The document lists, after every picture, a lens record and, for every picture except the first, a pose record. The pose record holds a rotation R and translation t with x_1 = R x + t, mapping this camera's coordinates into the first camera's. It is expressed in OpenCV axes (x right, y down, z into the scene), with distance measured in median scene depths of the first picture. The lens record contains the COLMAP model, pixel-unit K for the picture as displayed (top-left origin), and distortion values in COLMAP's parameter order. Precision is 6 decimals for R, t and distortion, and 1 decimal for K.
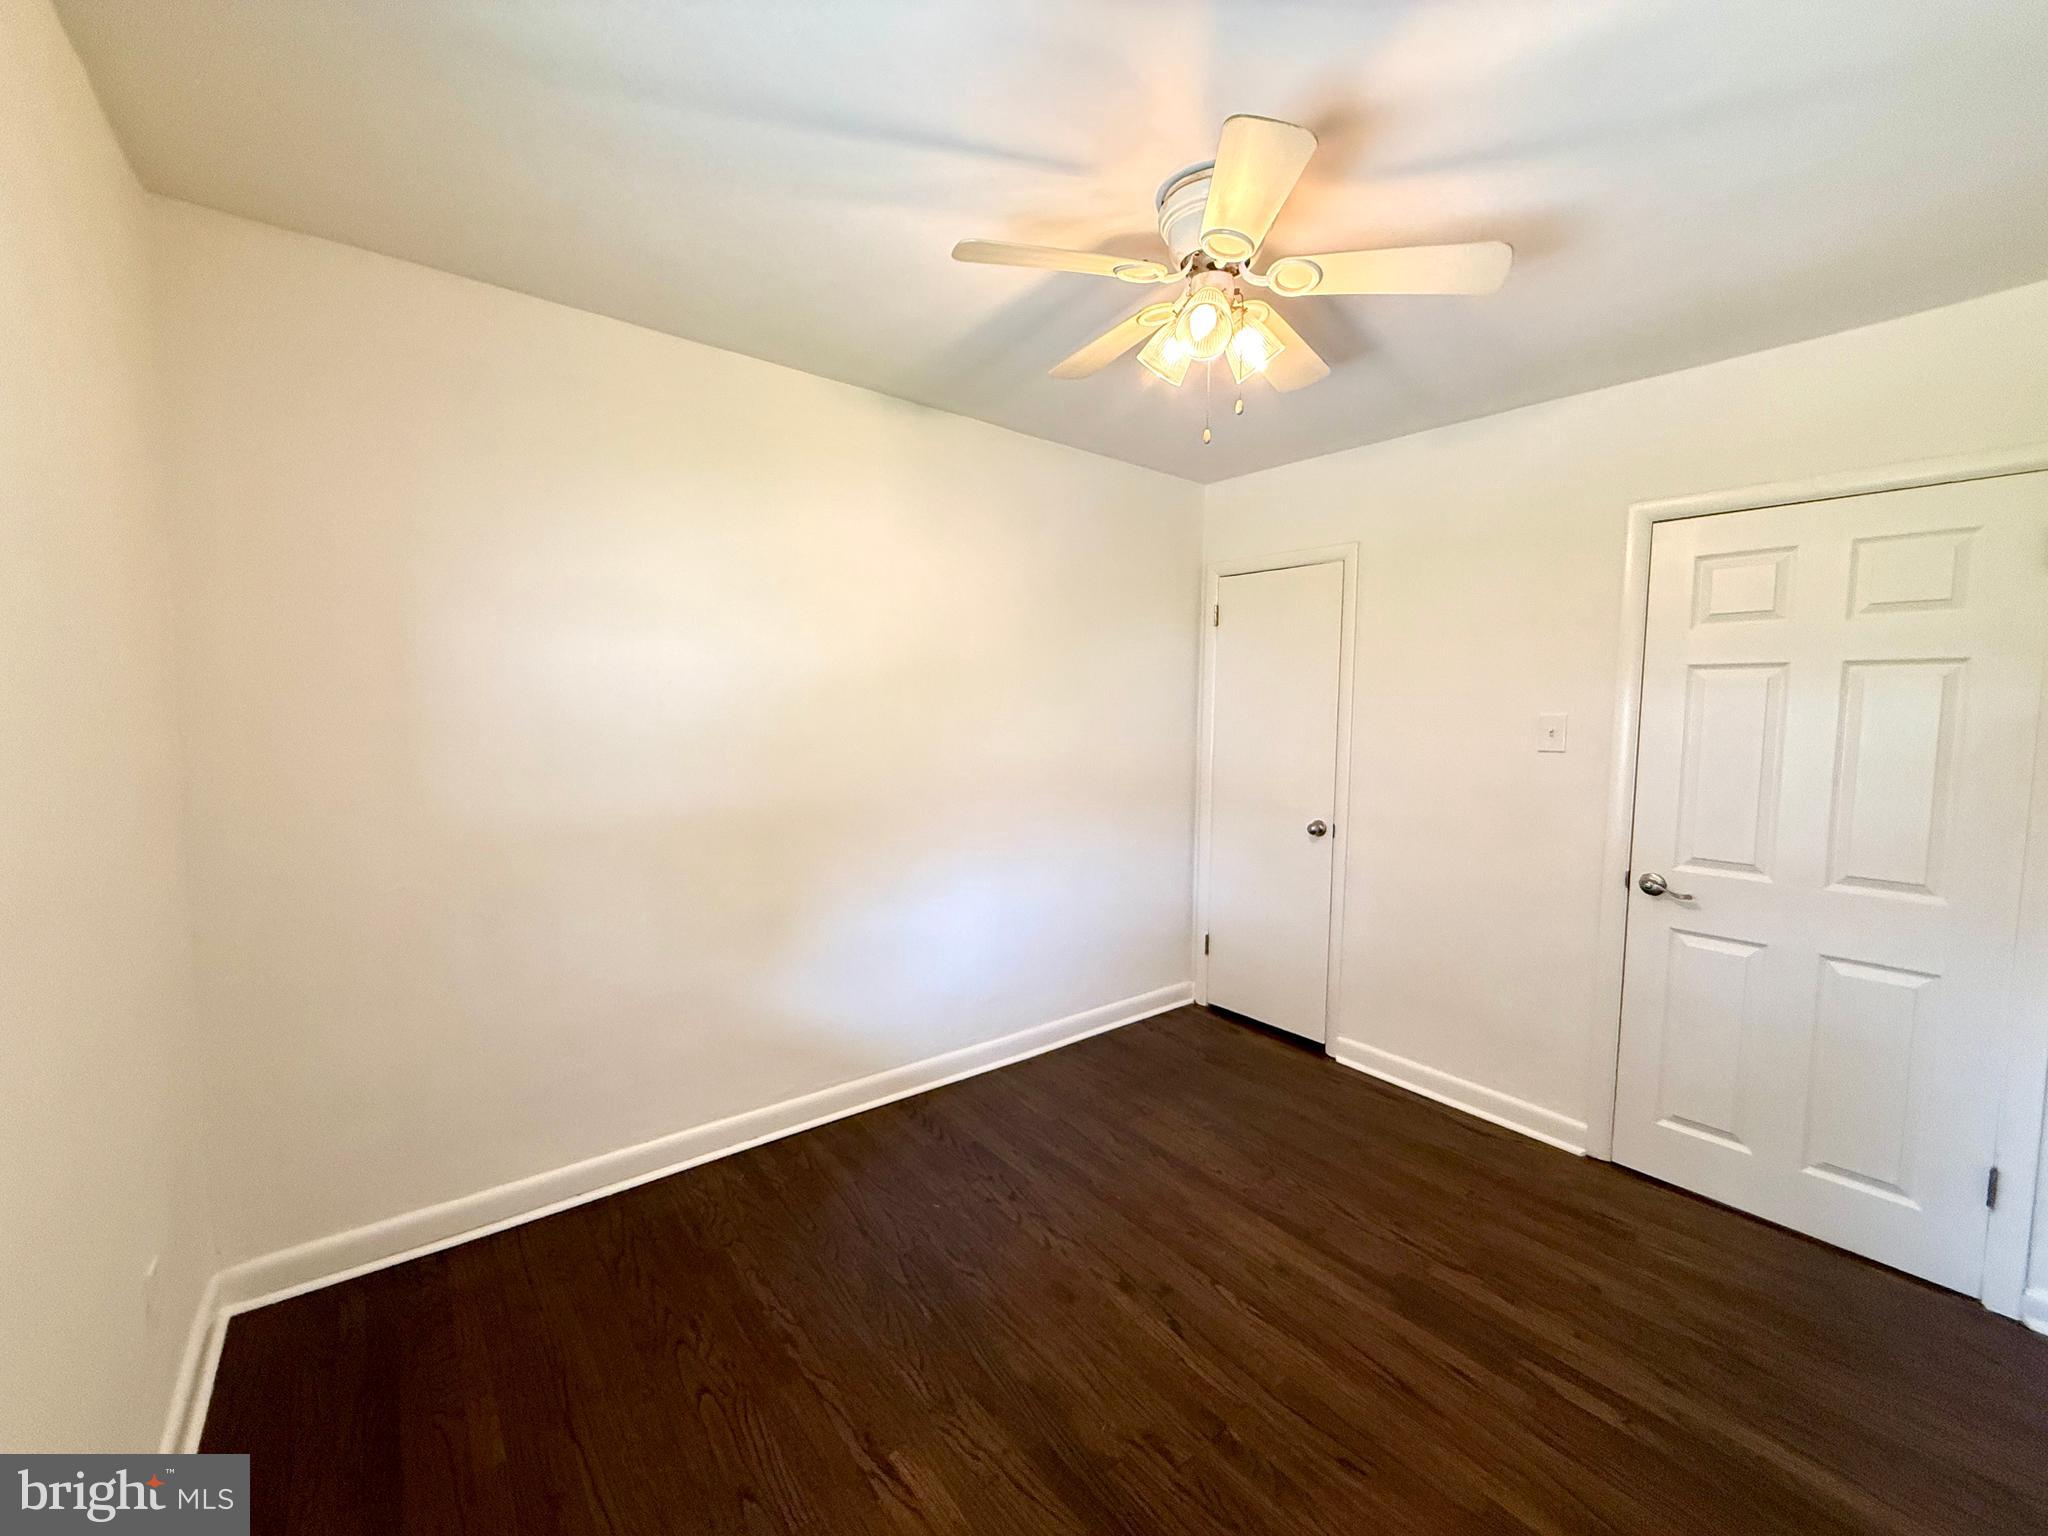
lens RADIAL K [[812.3, 0, 1017.9], [0, 812.3, 765.9], [0, 0, 1]] dist [-0.000061, -0.000198]
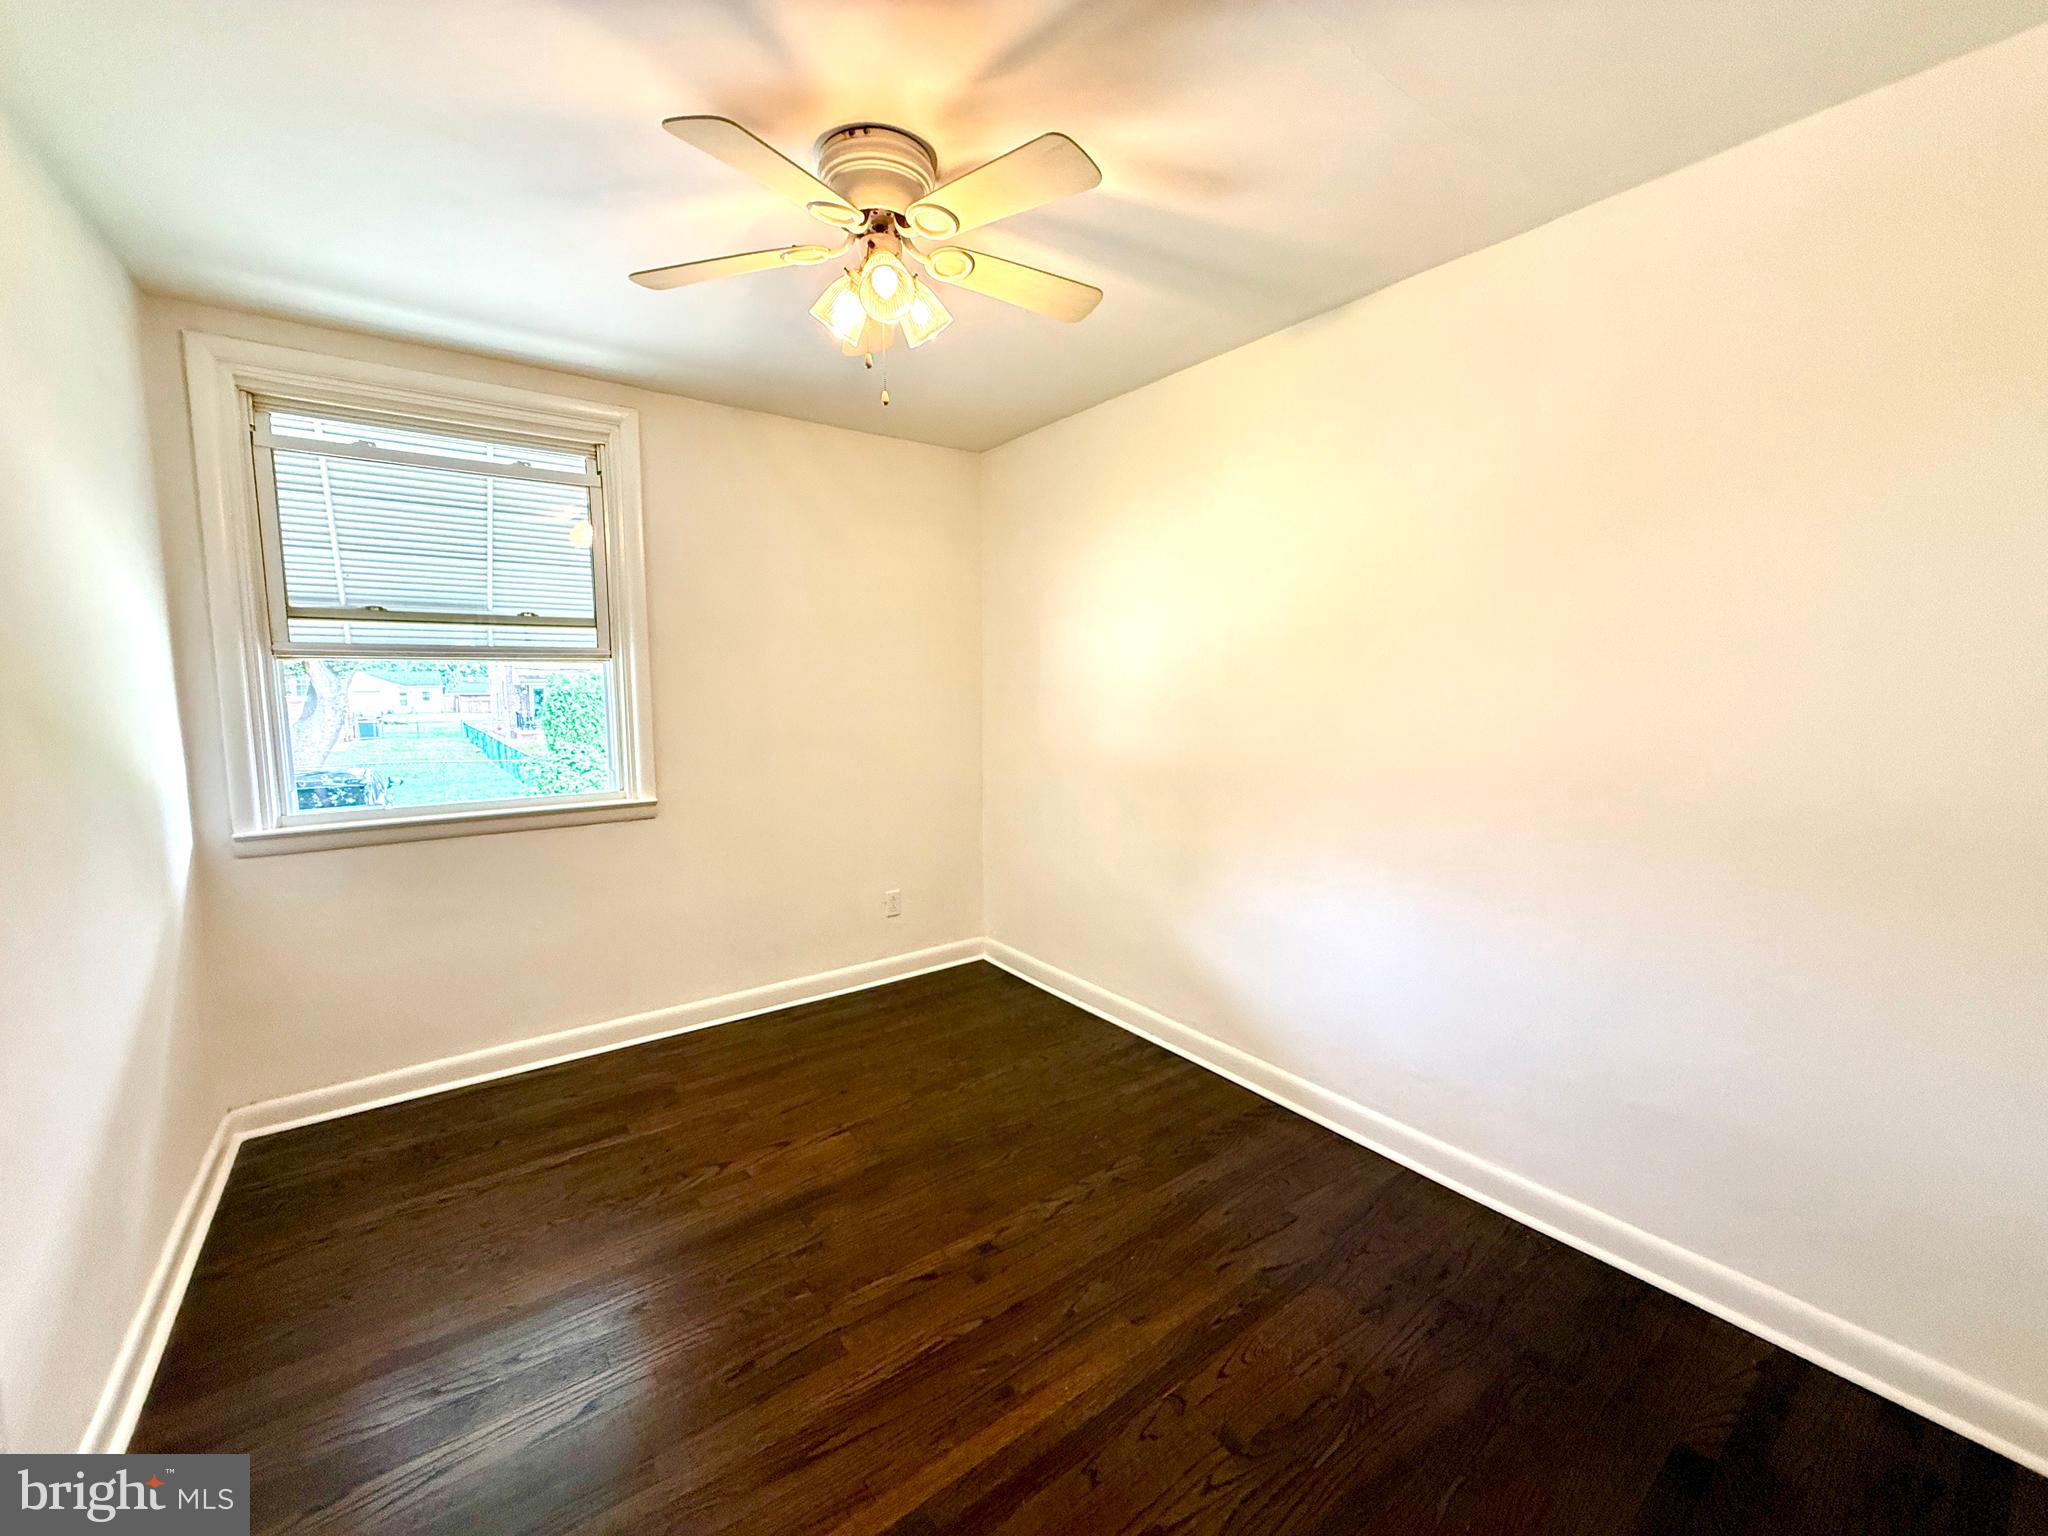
lens RADIAL K [[812.3, 0, 1021.6], [0, 812.3, 769.8], [0, 0, 1]] dist [-0.000061, -0.000198]
pose [[-0.014330, 0.094780, -0.995395, 0.886688], [-0.083155, 0.991936, 0.095648, -0.028740], [0.996434, 0.084143, -0.006333, 0.836885]]
